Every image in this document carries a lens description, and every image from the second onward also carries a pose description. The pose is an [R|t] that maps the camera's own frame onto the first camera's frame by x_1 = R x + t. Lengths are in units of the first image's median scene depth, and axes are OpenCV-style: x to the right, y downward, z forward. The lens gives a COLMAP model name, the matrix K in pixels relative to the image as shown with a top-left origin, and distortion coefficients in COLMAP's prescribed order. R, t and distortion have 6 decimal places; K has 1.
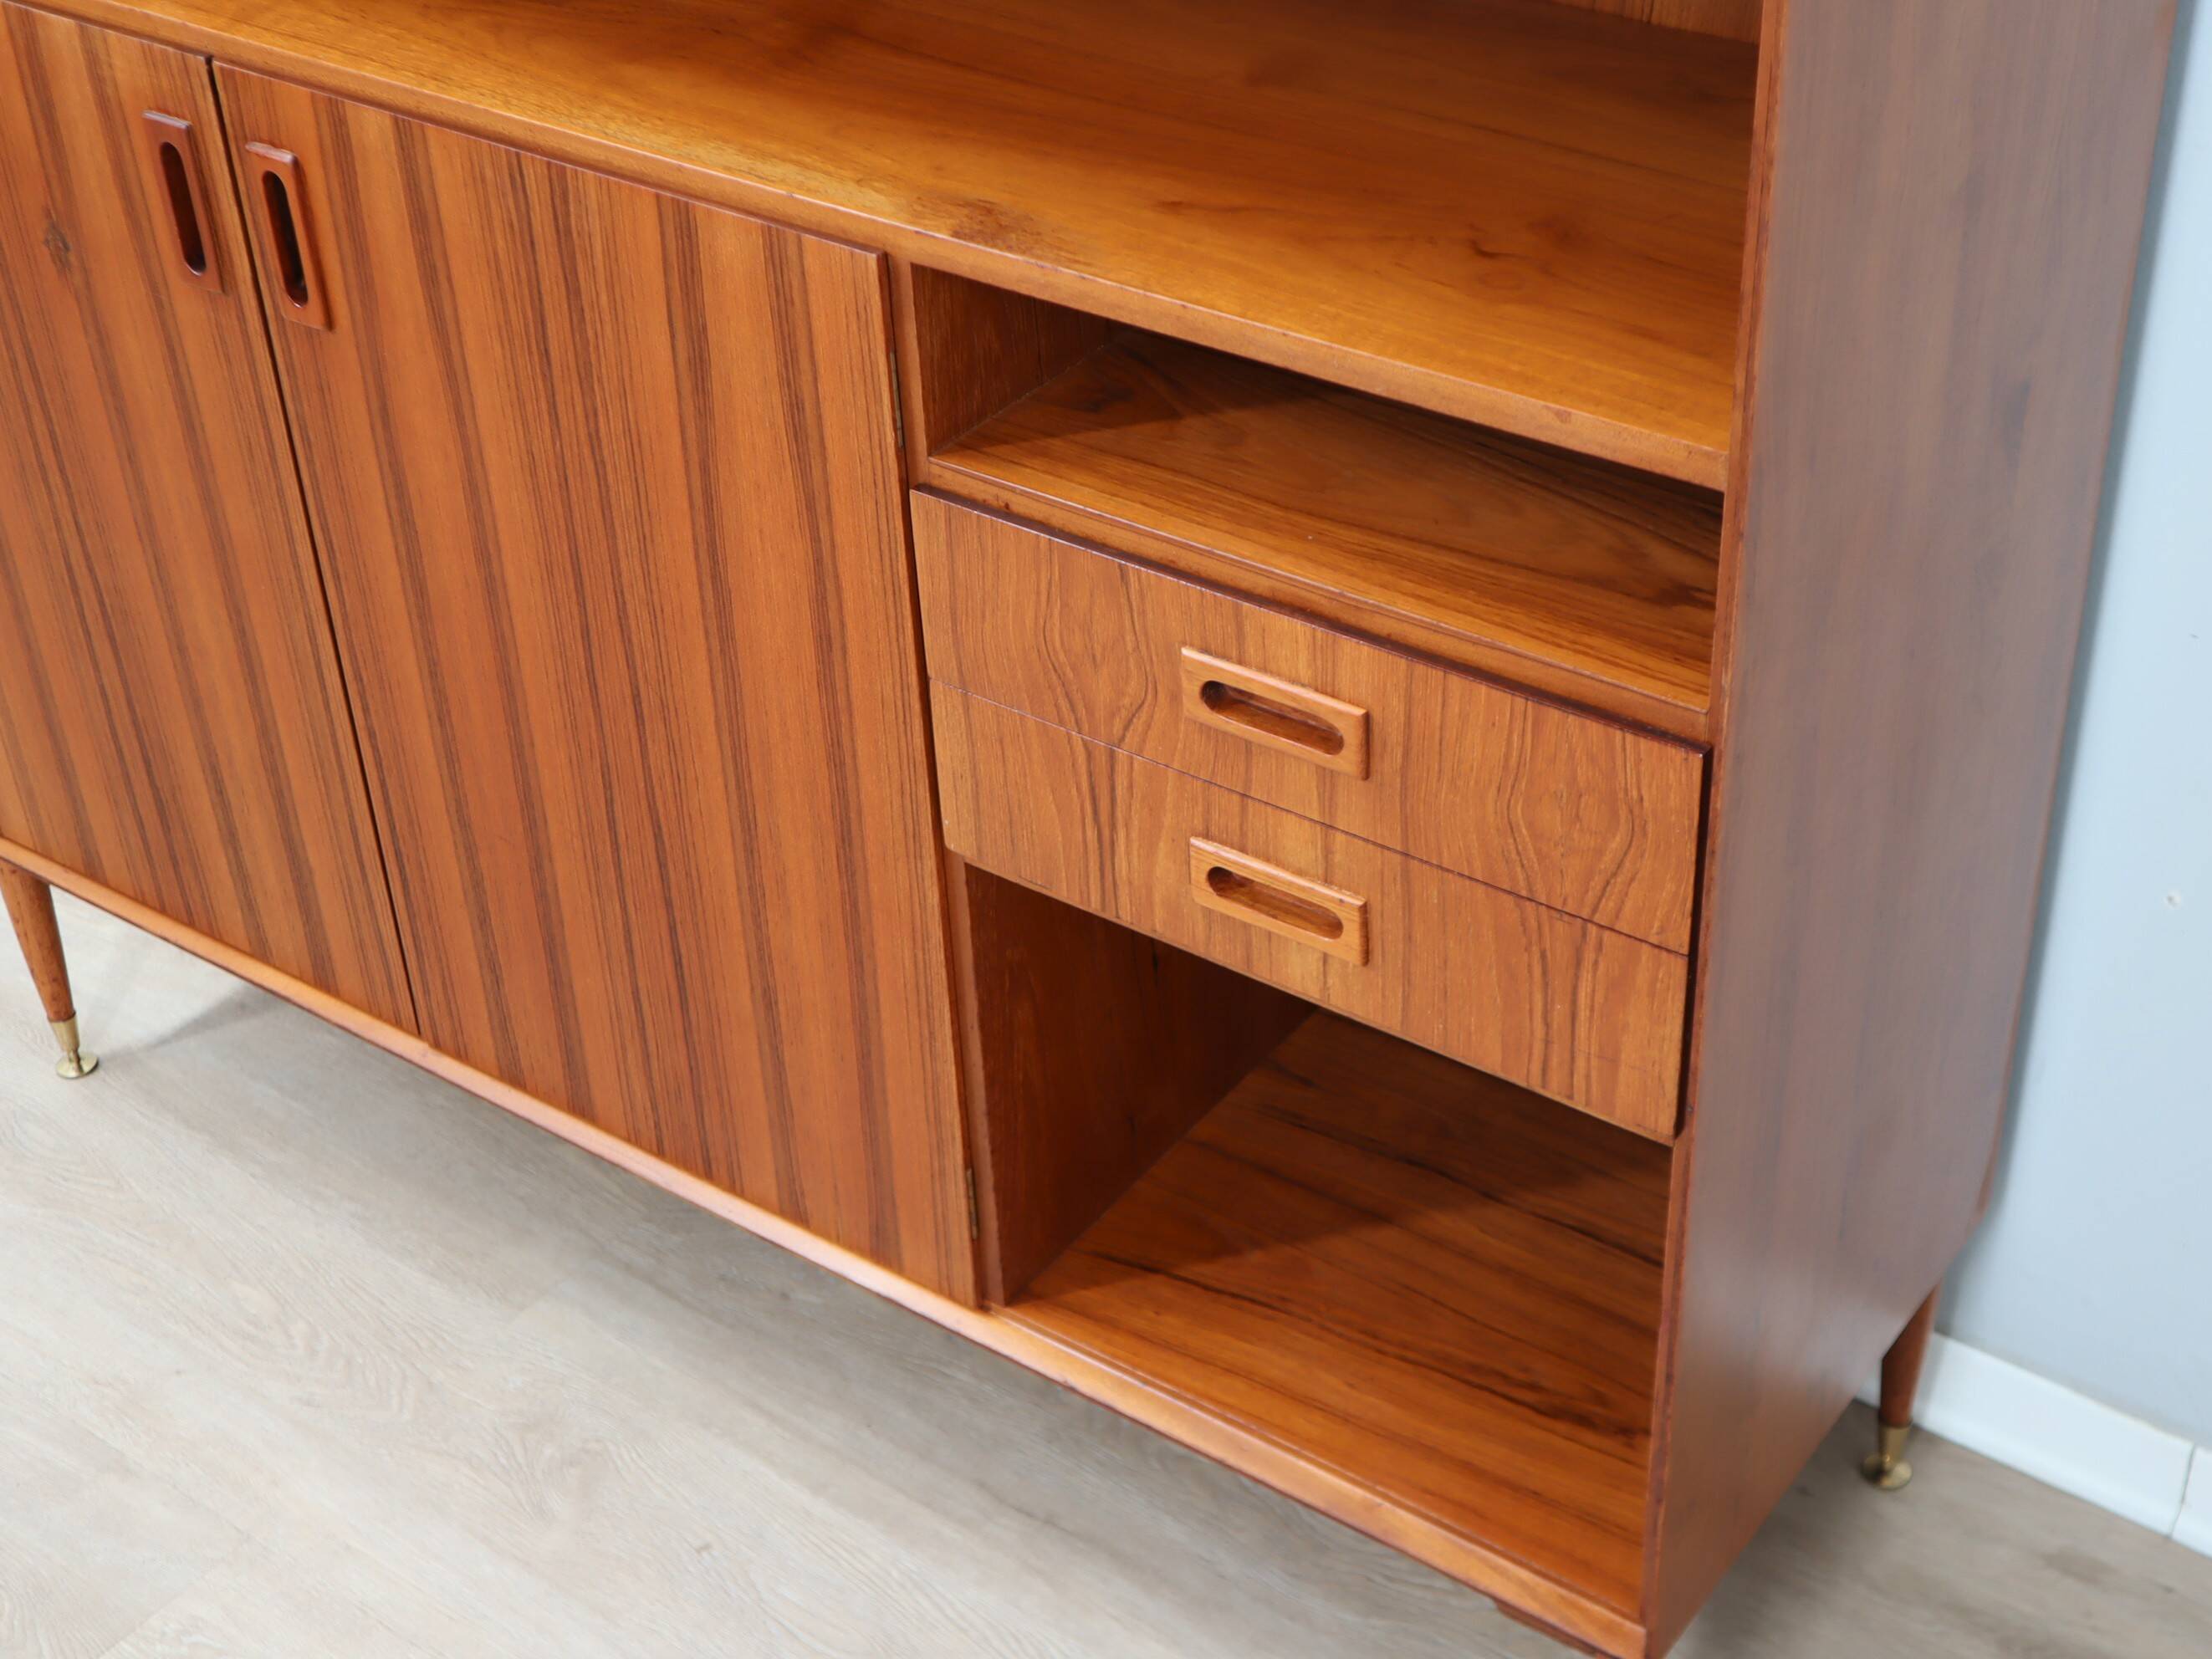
lens RADIAL K [[3152.7, 0, 1228.0], [0, 3152.7, 822.4], [0, 0, 1]] dist [0.012577, -0.009470]
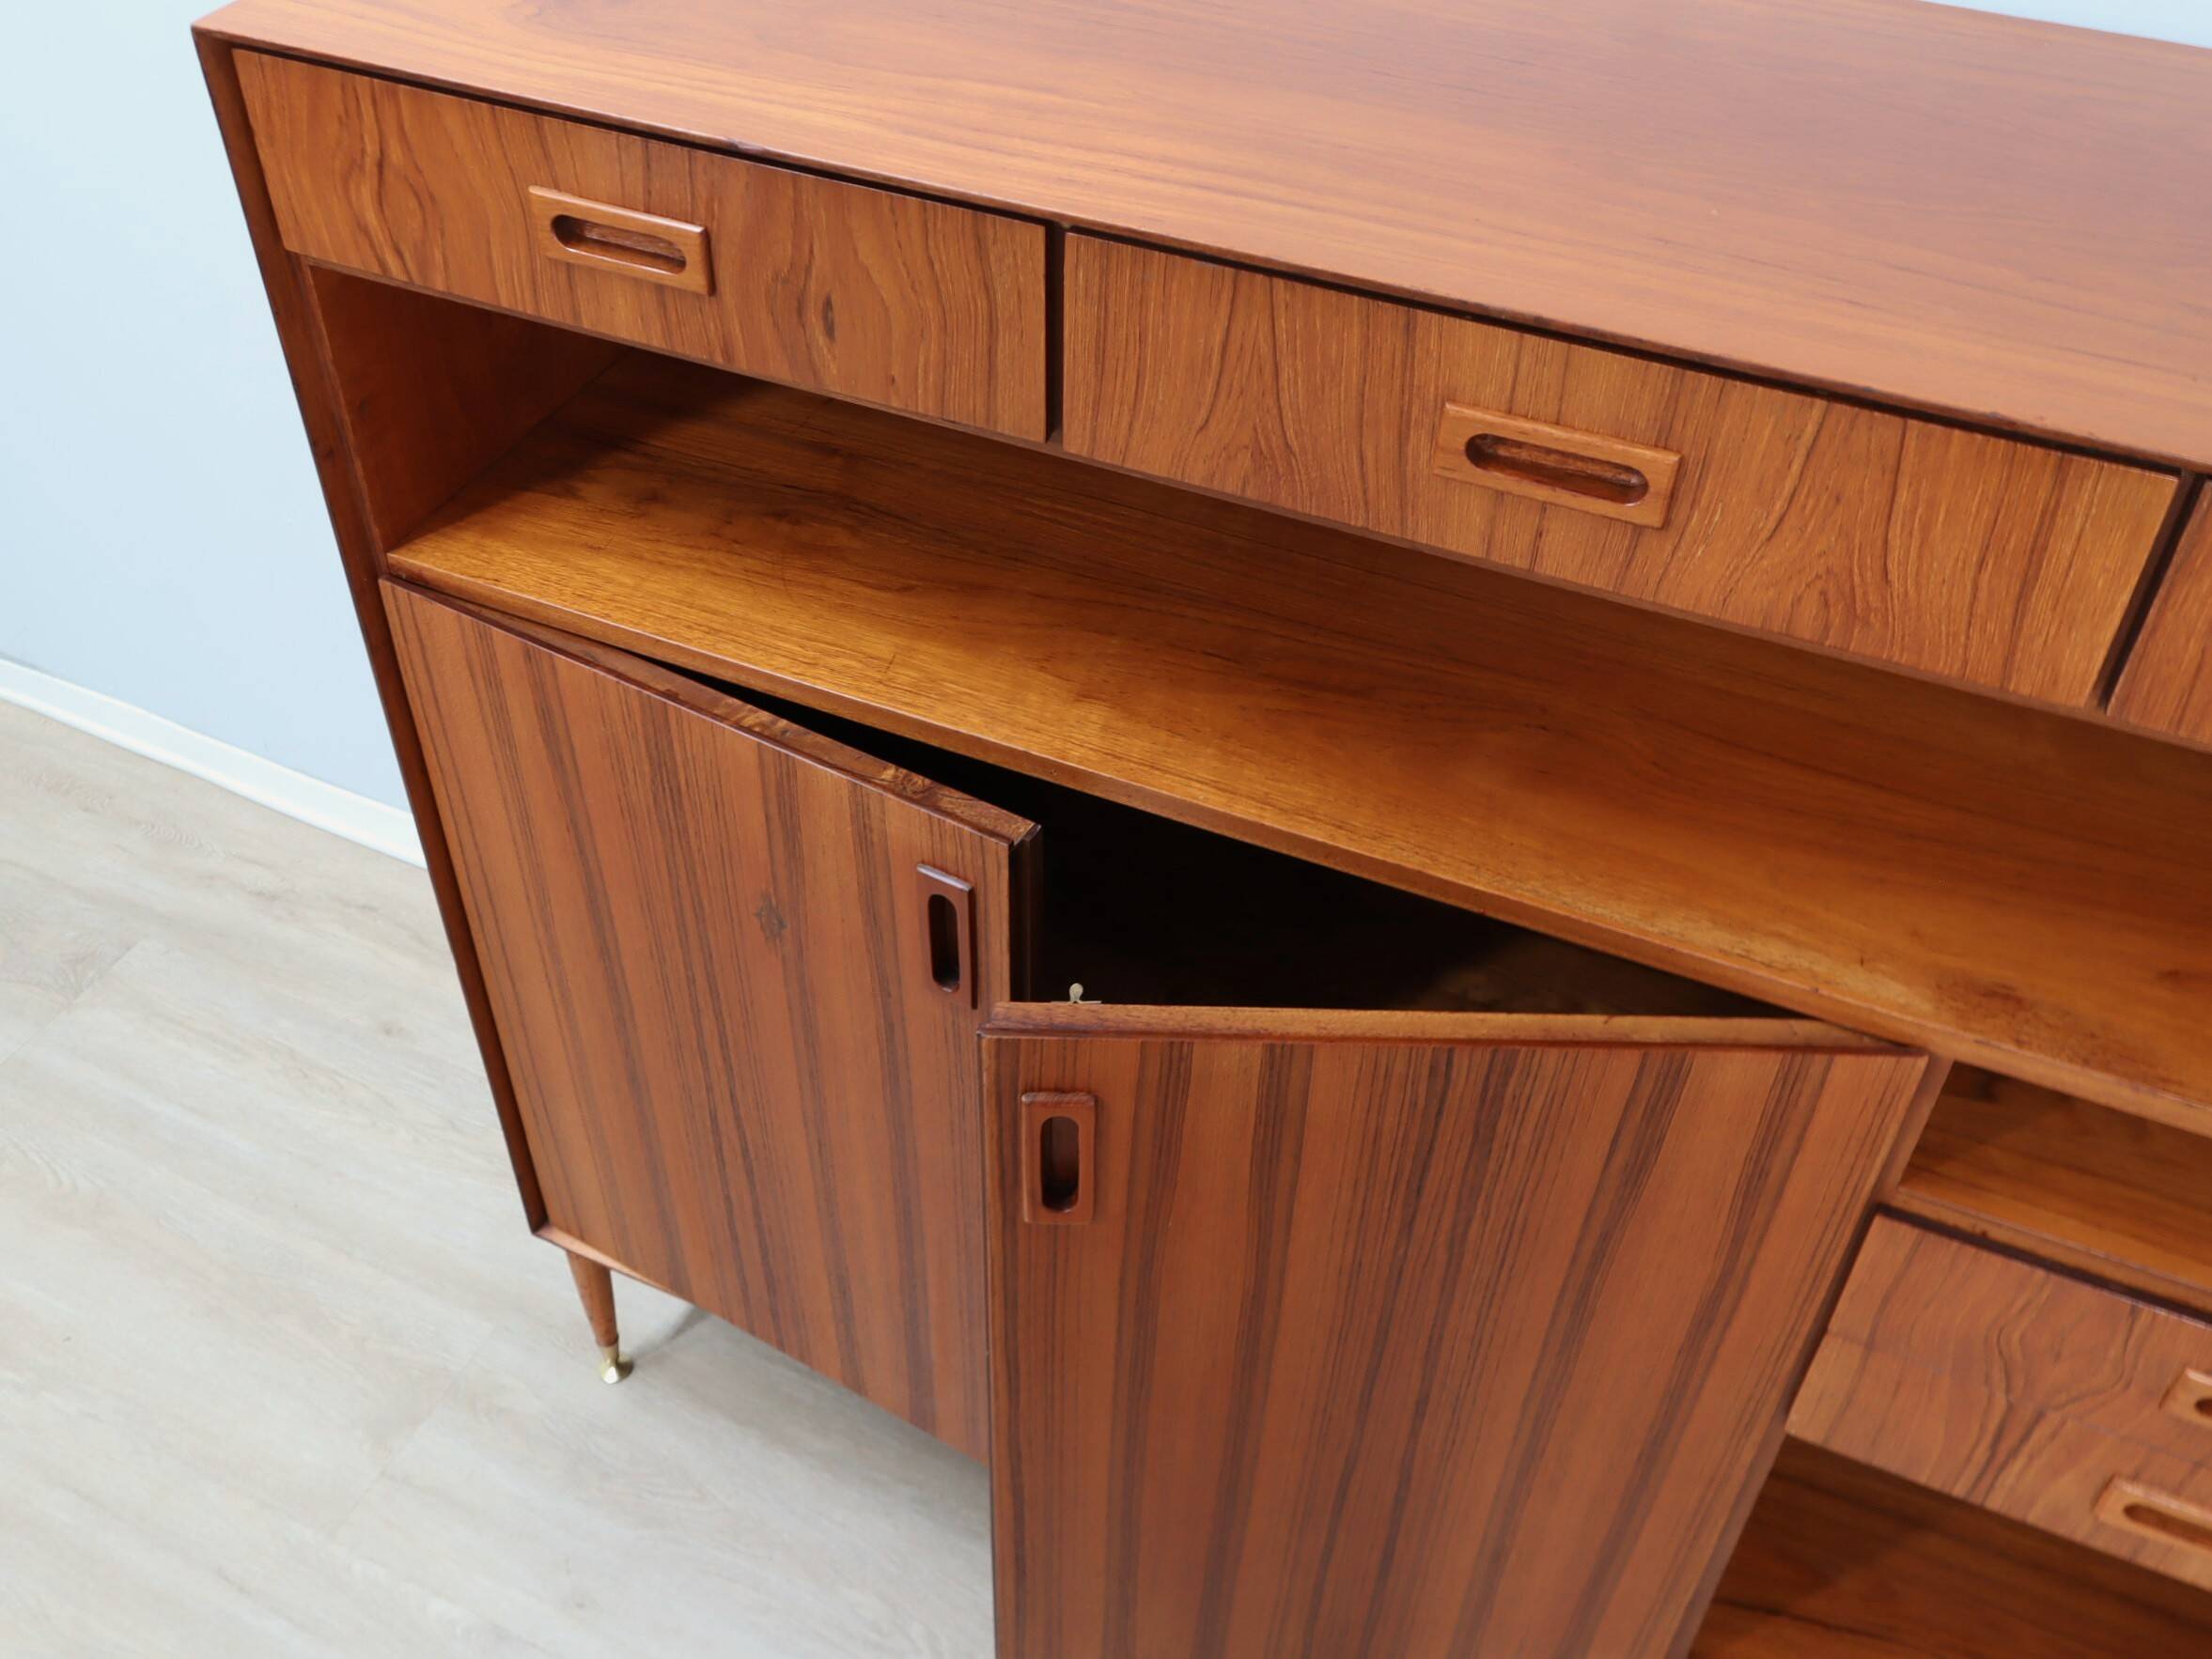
lens RADIAL K [[1994.0, 0, 1103.9], [0, 1994.0, 723.6], [0, 0, 1]] dist [-0.014070, -0.008712]
pose [[0.980911, -0.092708, 0.170933, -0.428591], [0.076258, 0.992018, 0.100428, -0.335669], [-0.178879, -0.085476, 0.980151, 0.369543]]
